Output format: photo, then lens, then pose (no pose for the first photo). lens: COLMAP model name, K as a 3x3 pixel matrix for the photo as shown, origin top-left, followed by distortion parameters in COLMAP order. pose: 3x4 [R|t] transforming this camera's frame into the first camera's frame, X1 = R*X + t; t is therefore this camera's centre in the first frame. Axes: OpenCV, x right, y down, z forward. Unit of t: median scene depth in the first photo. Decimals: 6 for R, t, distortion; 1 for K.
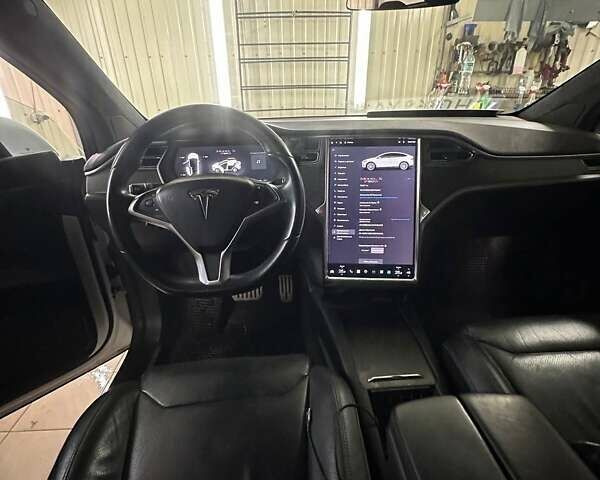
lens RADIAL K [[321.7, 0, 302.7], [0, 321.7, 243.2], [0, 0, 1]] dist [-0.001875, 0.000608]
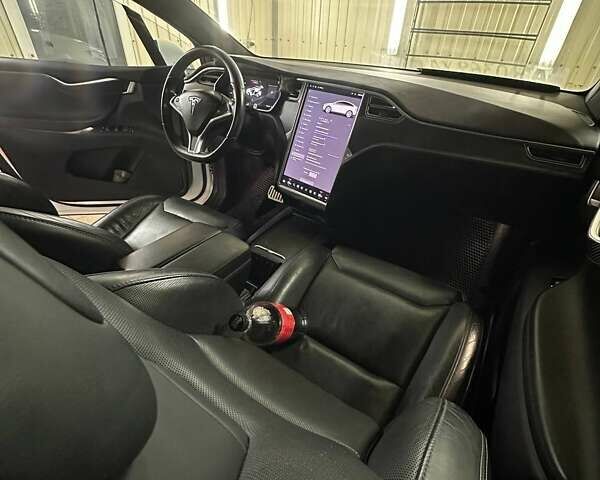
lens RADIAL K [[321.7, 0, 299.0], [0, 321.7, 240.7], [0, 0, 1]] dist [-0.001875, 0.000608]
pose [[0.805545, 0.378351, -0.456013, 0.877874], [-0.307621, 0.924794, 0.223886, -0.006107], [0.506426, -0.040071, 0.861352, -0.178762]]
